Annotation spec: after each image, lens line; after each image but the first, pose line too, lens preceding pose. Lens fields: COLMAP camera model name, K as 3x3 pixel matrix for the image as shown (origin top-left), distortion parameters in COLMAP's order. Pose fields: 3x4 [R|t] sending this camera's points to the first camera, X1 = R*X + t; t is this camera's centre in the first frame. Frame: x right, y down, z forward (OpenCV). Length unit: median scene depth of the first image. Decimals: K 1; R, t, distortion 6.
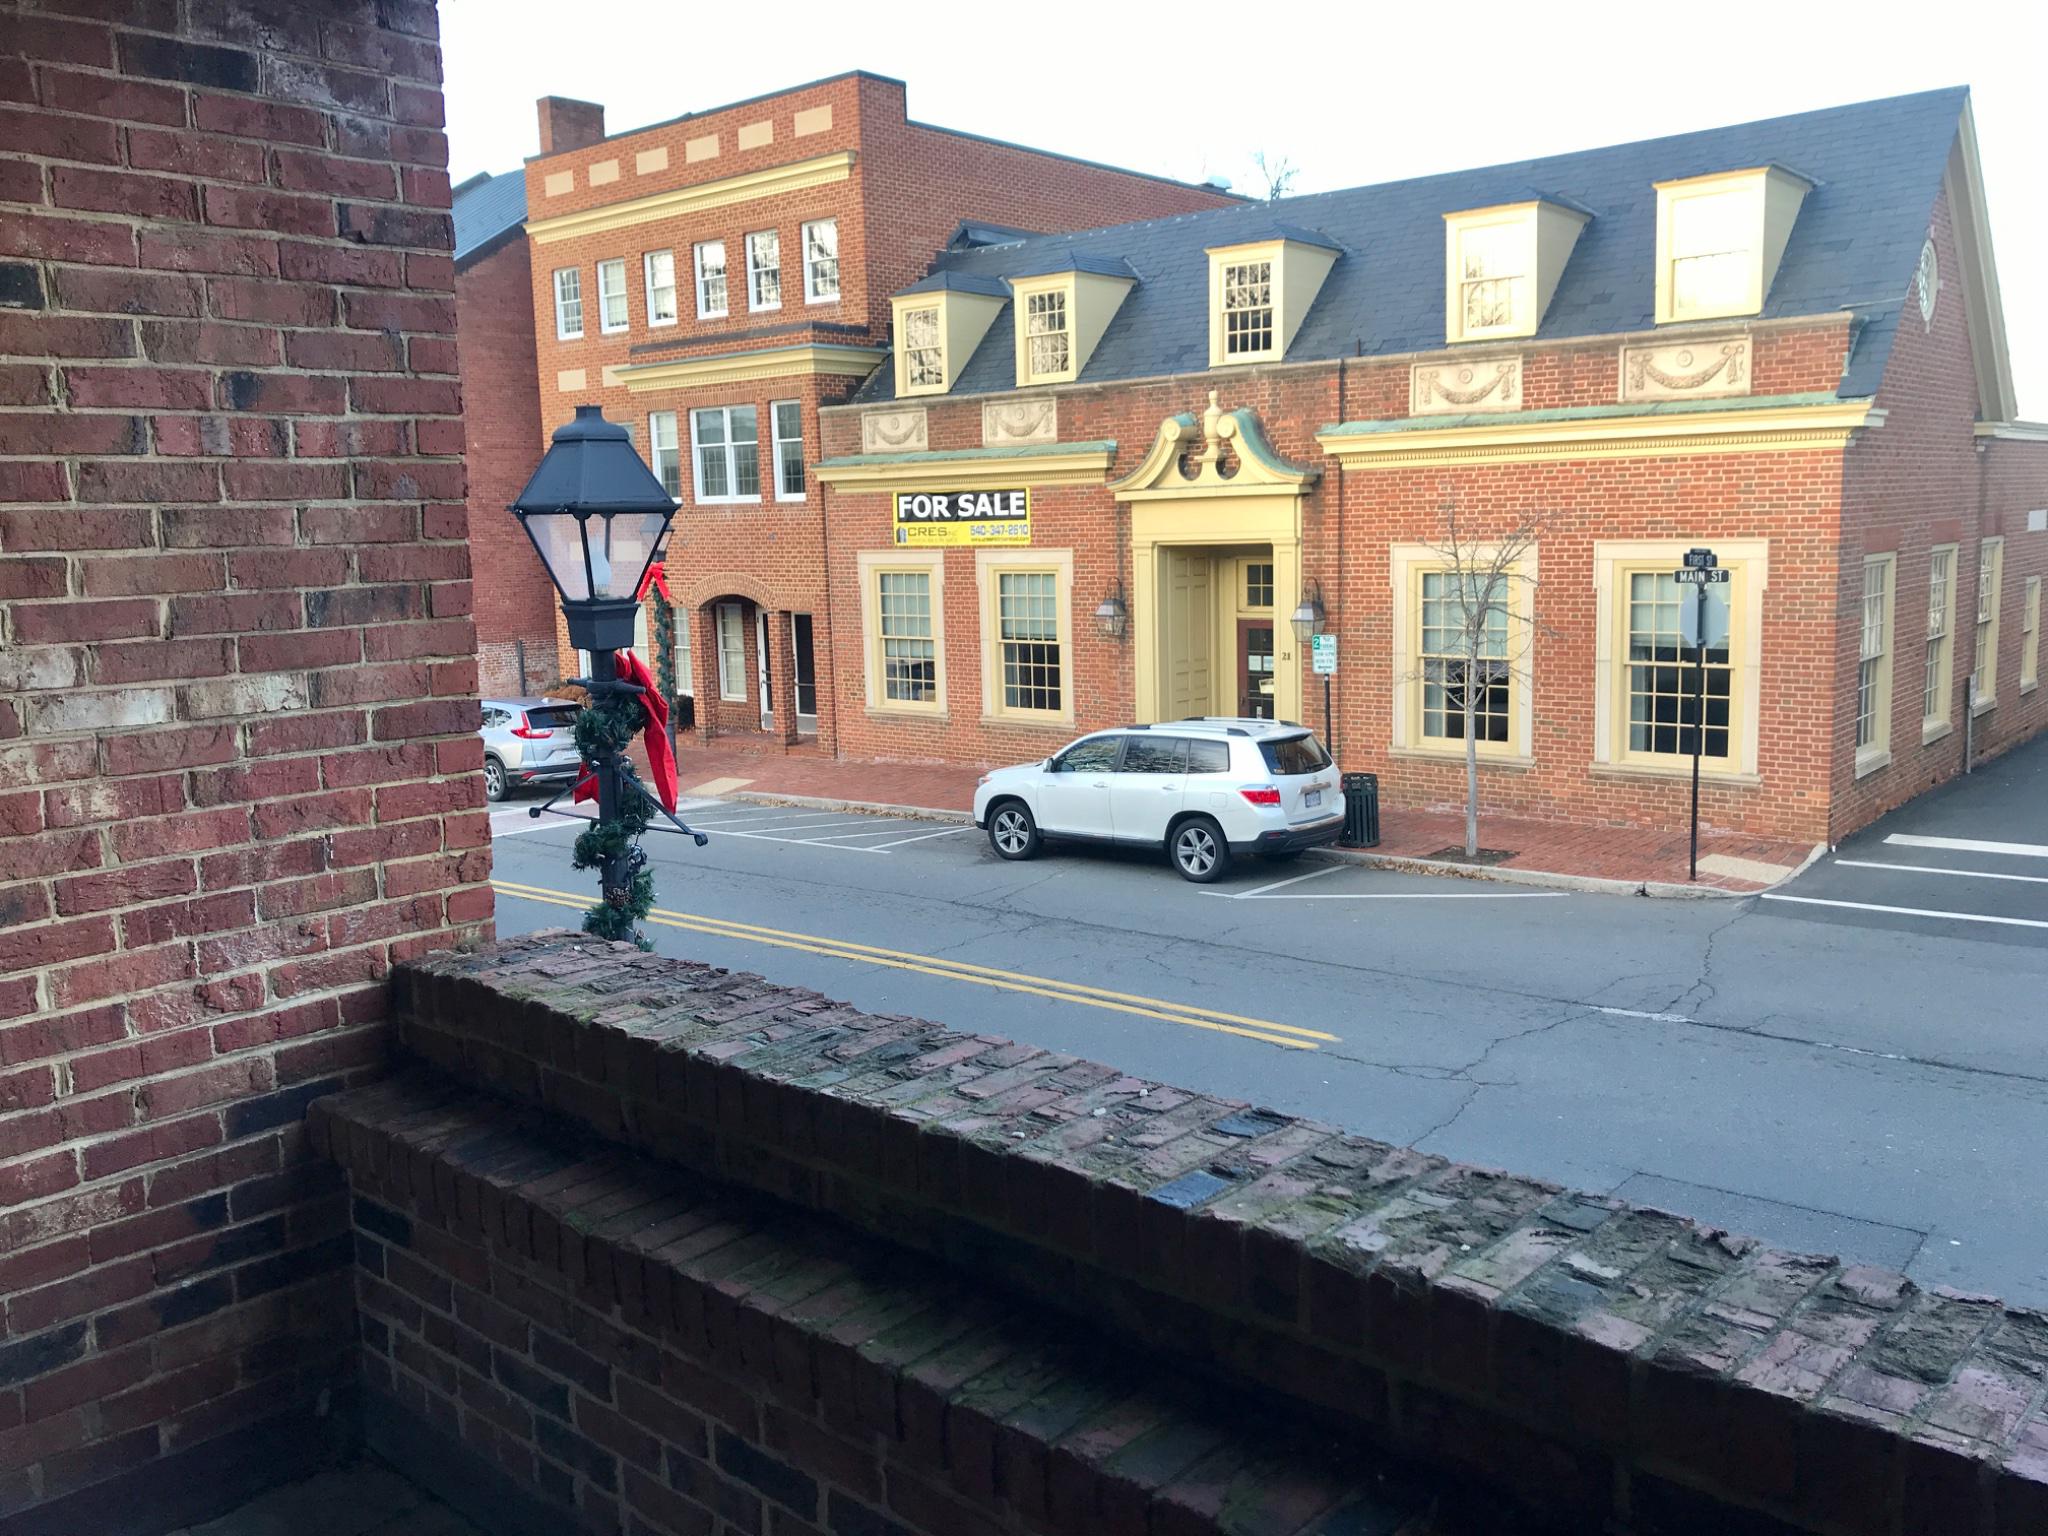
lens RADIAL K [[1697.9, 0, 969.9], [0, 1697.9, 734.9], [0, 0, 1]] dist [0.025239, -0.024262]
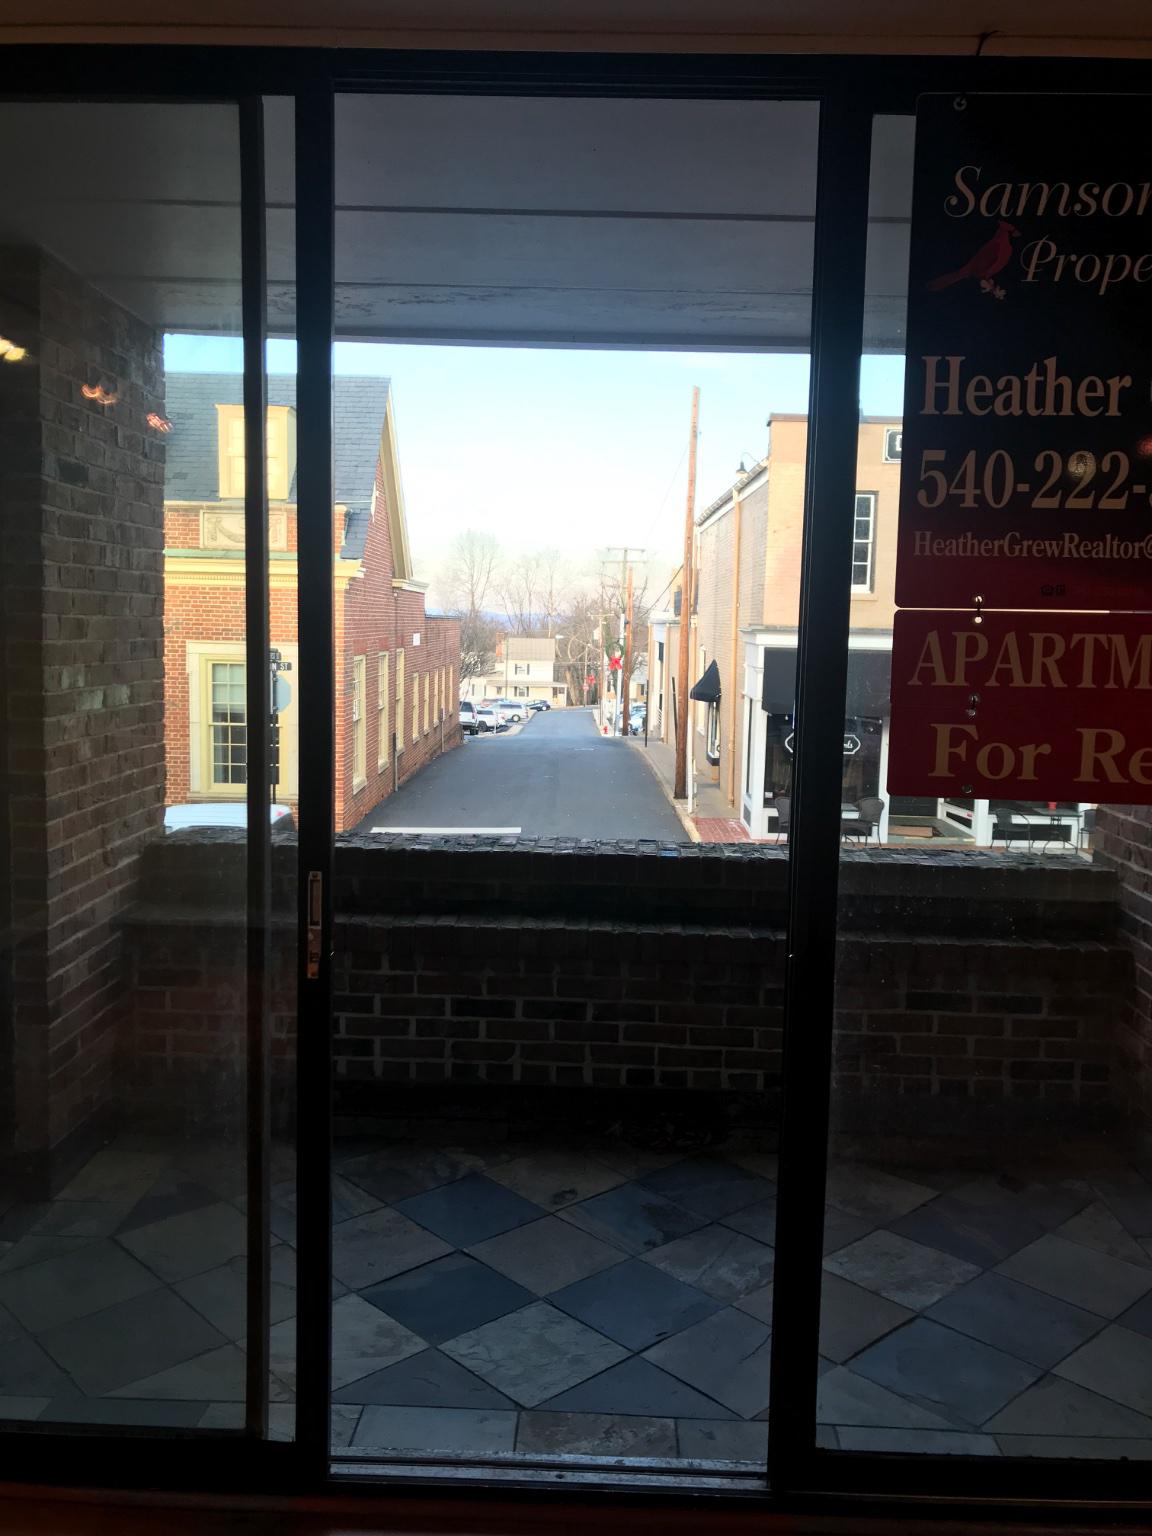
lens RADIAL K [[1273.4, 0, 581.3], [0, 1273.4, 757.0], [0, 0, 1]] dist [0.025239, -0.024262]
pose [[0.747003, -0.022904, 0.664426, -0.113107], [0.038569, 0.999216, -0.008917, 0.009036], [-0.663701, 0.032287, 0.747301, -0.042949]]
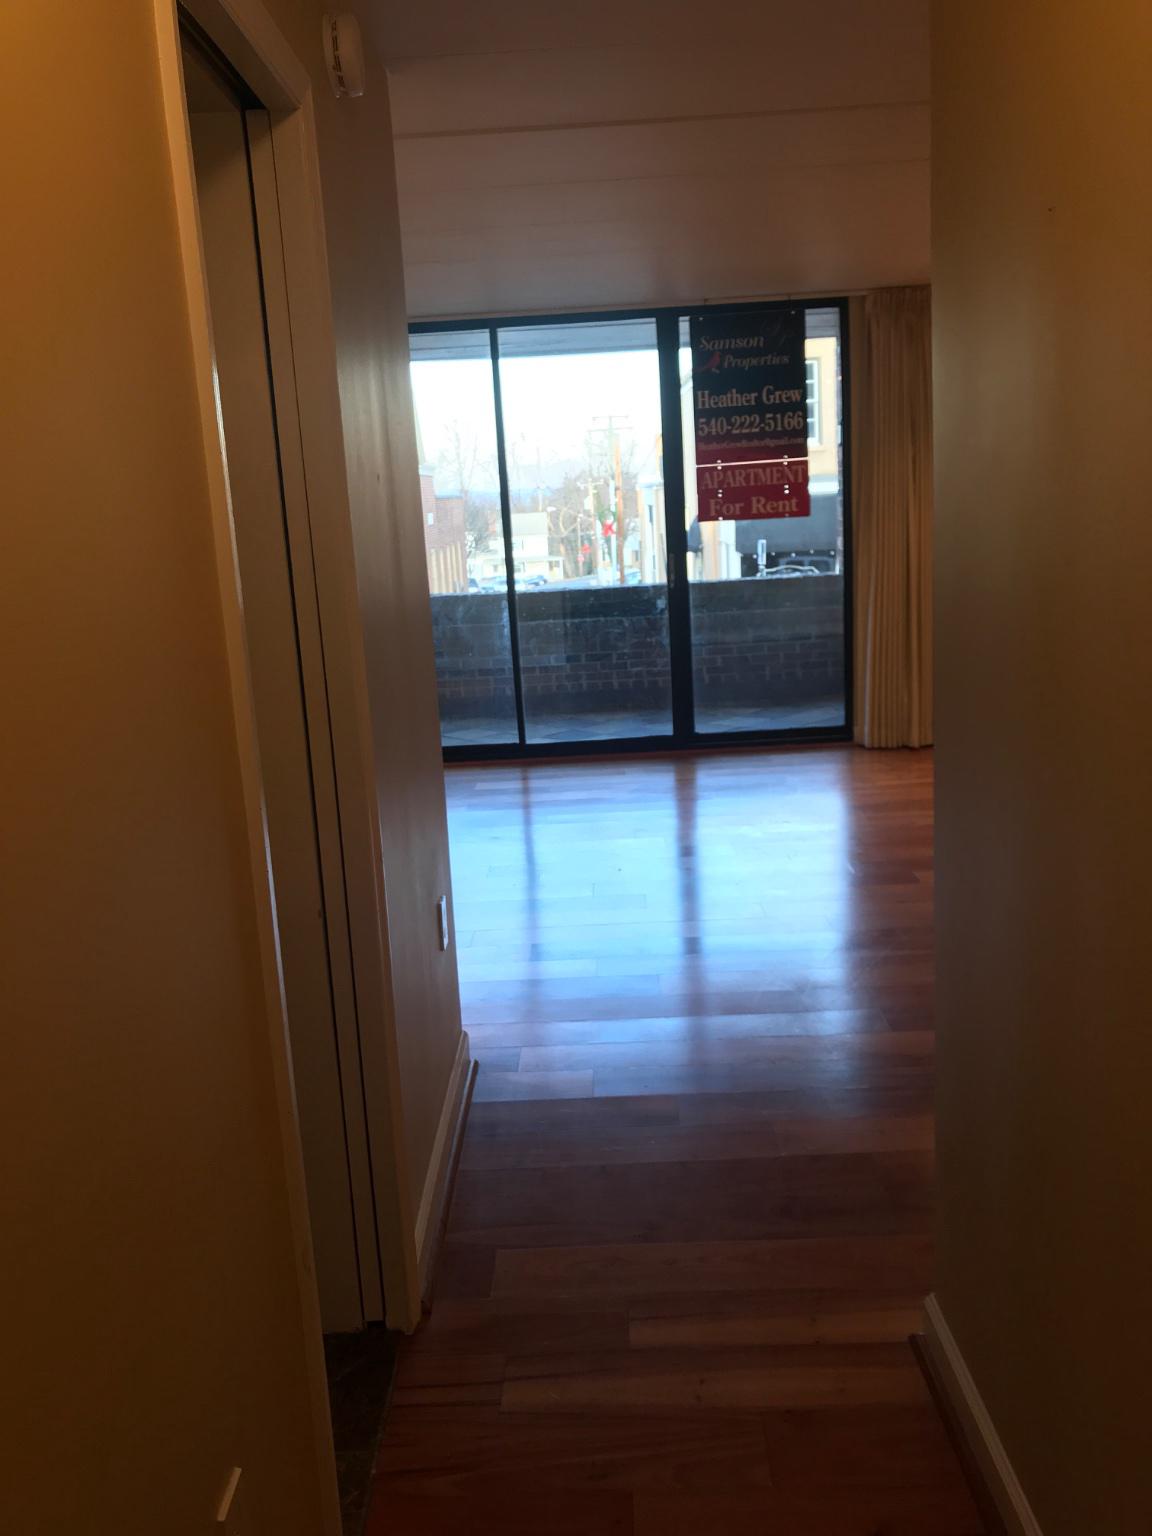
lens RADIAL K [[1273.4, 0, 570.5], [0, 1273.4, 768.7], [0, 0, 1]] dist [0.025239, -0.024262]
pose [[0.748200, -0.153047, 0.645579, -0.258980], [0.118794, 0.988209, 0.096596, 0.035590], [-0.652751, 0.004418, 0.757559, -0.193592]]
